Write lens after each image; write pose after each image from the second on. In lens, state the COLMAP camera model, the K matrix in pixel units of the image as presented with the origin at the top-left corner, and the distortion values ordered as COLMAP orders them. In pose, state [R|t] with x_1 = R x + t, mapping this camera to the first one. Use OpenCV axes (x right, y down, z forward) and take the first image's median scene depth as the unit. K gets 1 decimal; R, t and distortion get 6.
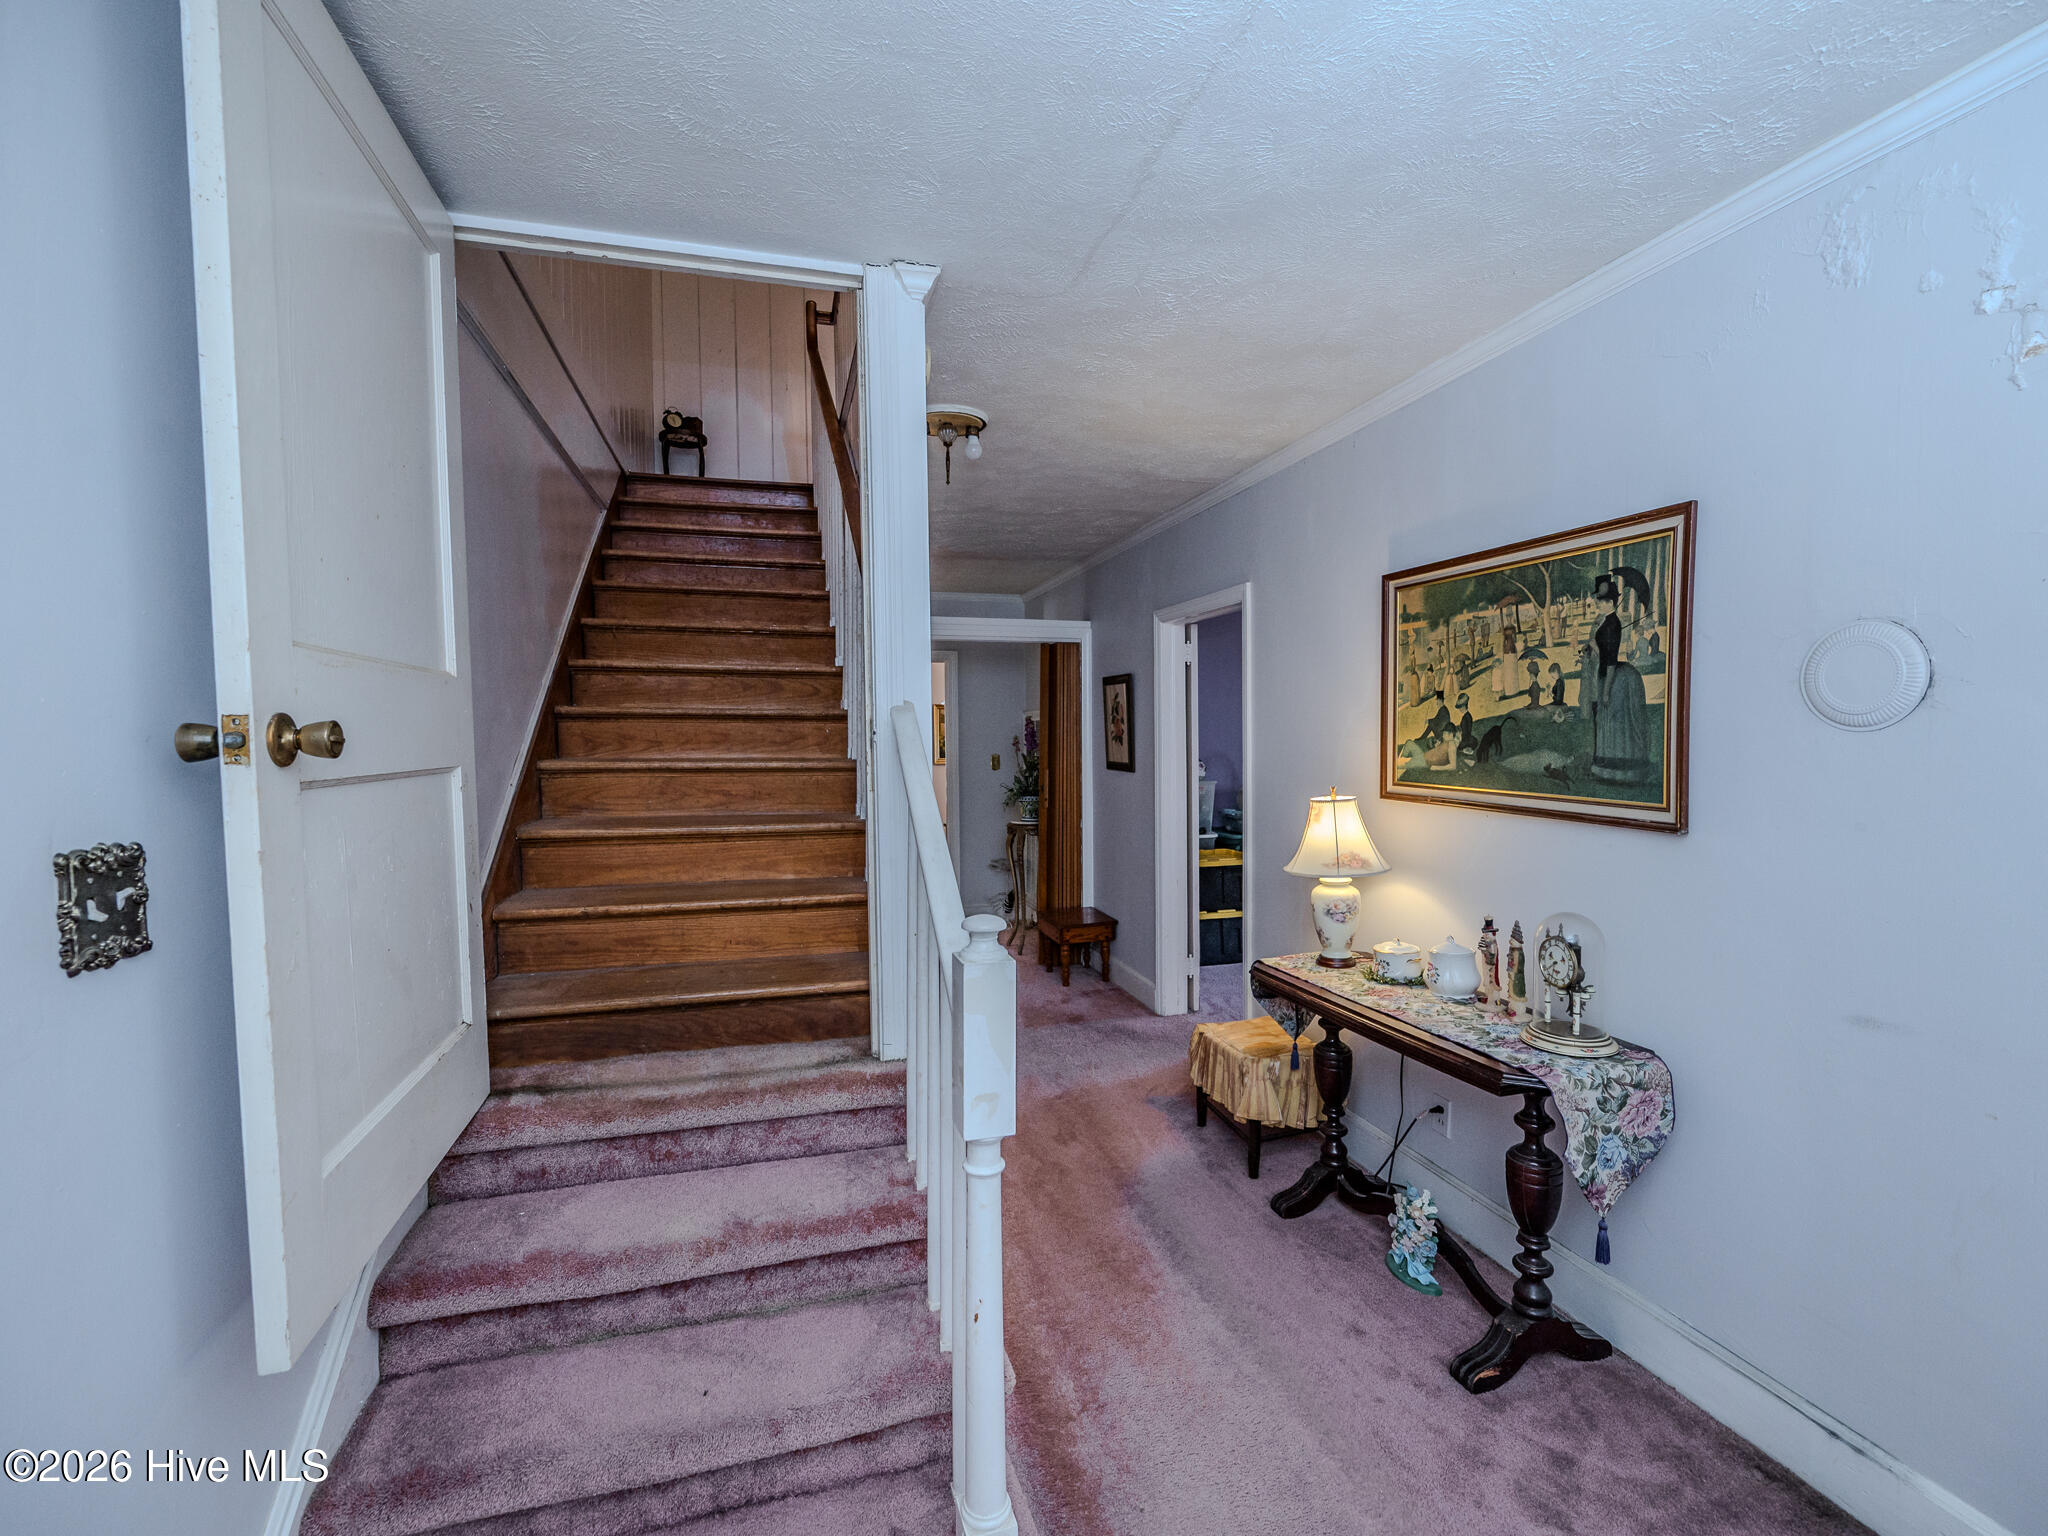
lens RADIAL K [[916.9, 0, 997.5], [0, 916.9, 773.0], [0, 0, 1]] dist [-0.003778, -0.000301]
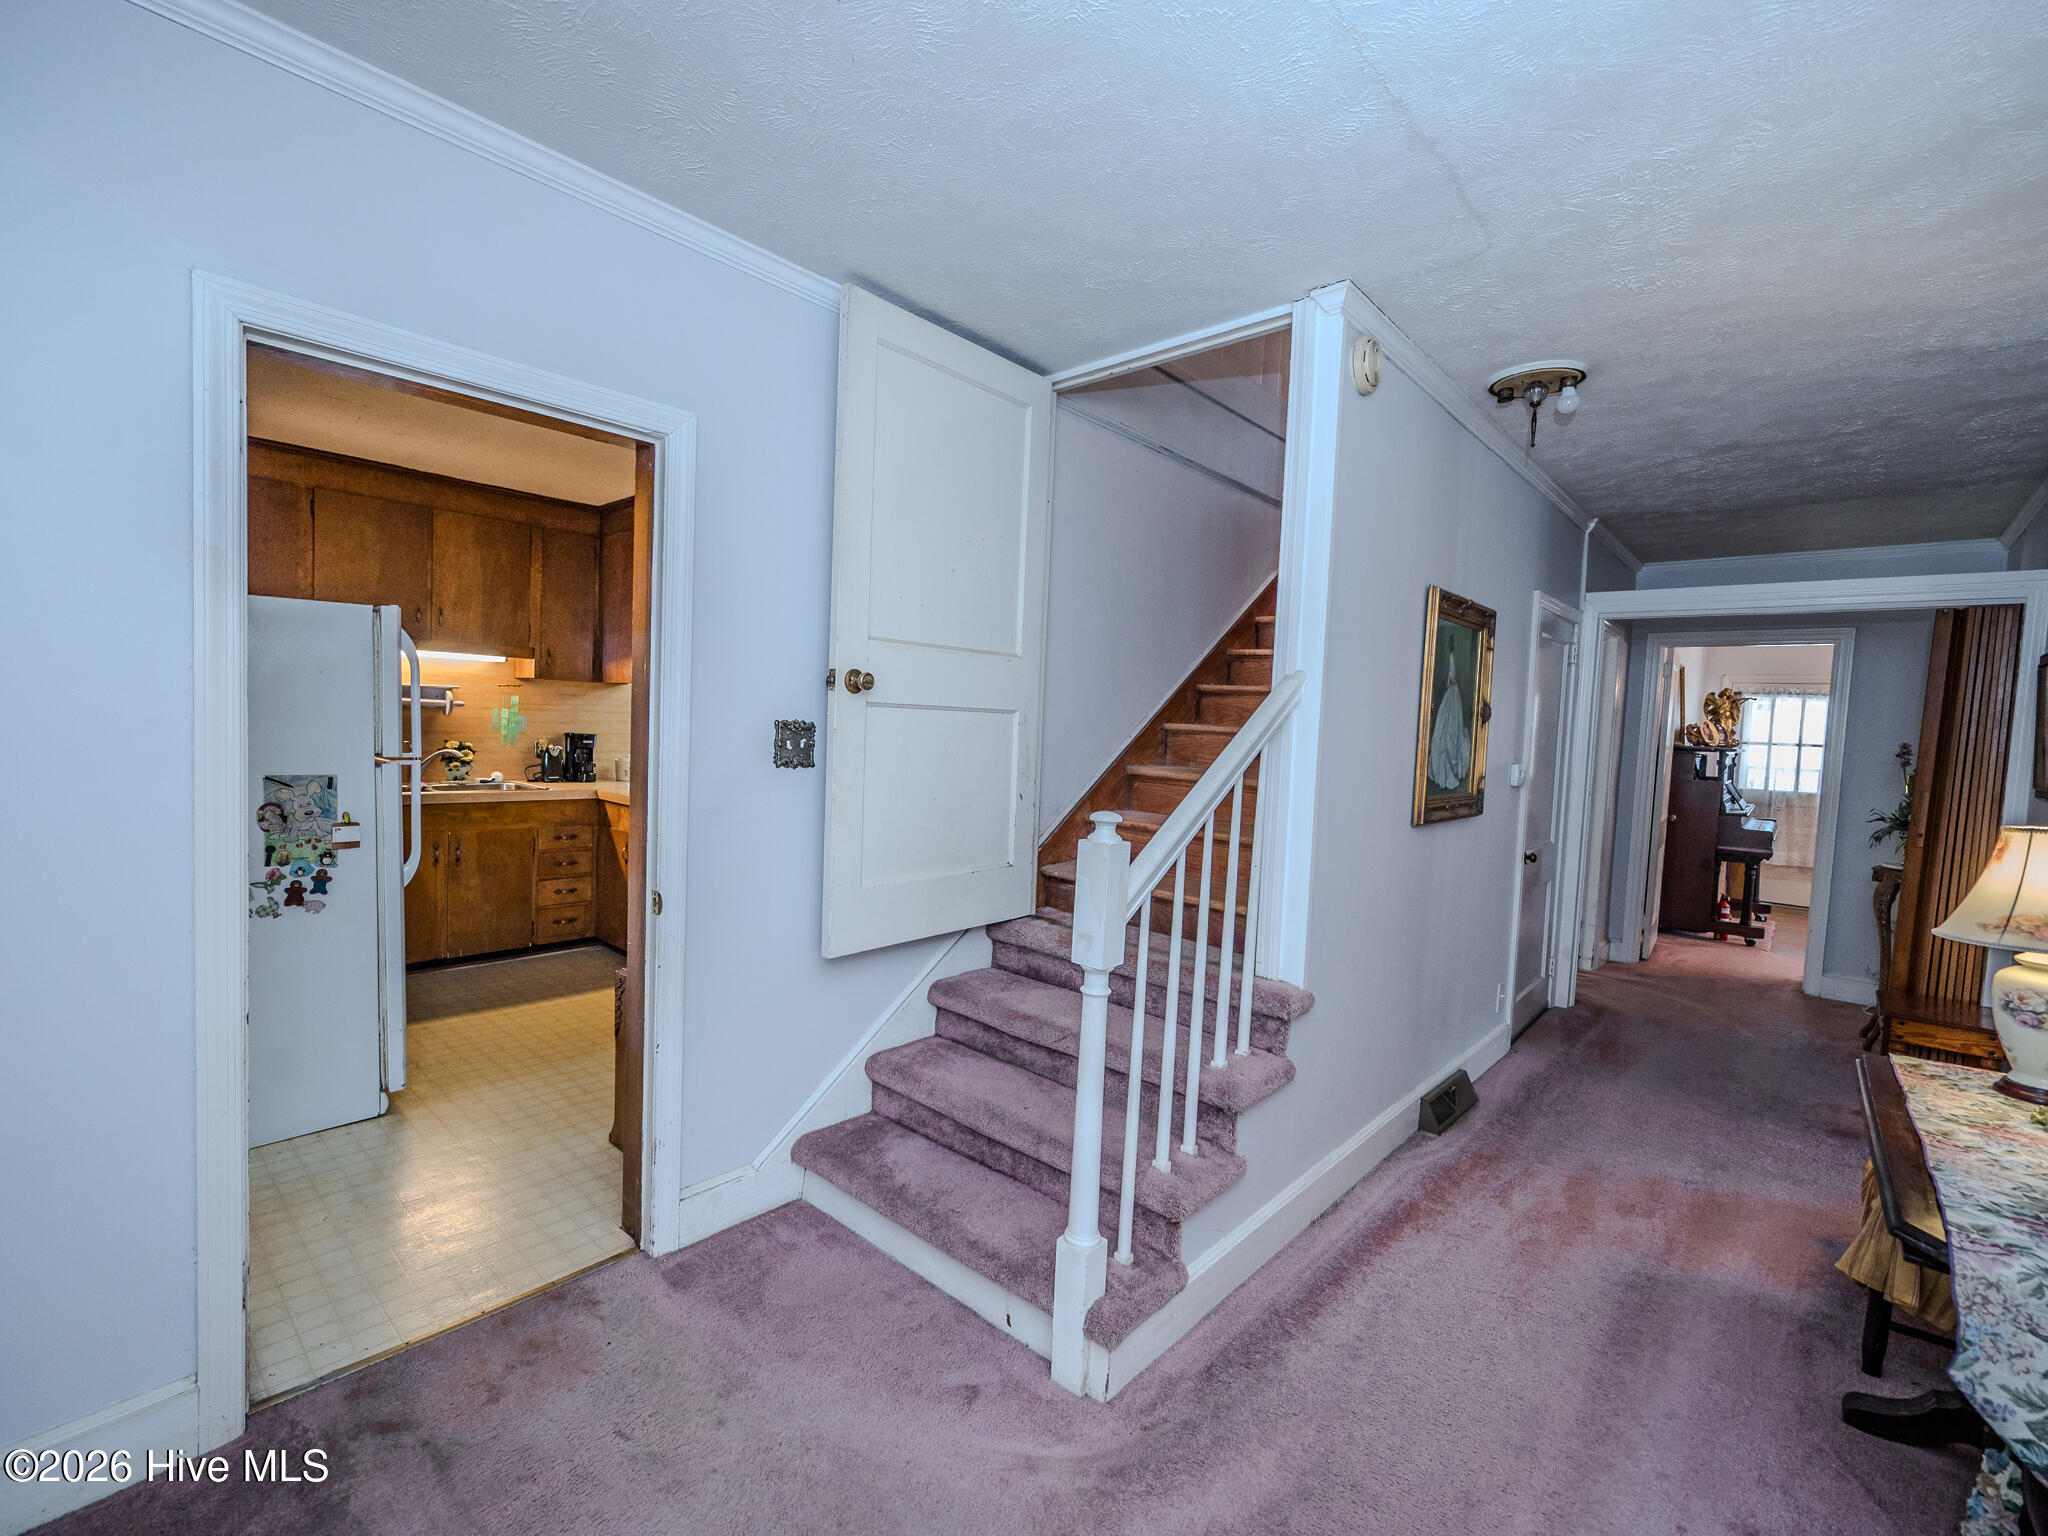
lens RADIAL K [[890.7, 0, 935.1], [0, 890.7, 768.4], [0, 0, 1]] dist [-0.001038, -0.000189]
pose [[0.487277, 0.081893, -0.869399, 0.768684], [-0.087574, 0.995157, 0.044656, 0.038943], [0.868845, 0.054377, 0.492088, 0.068414]]
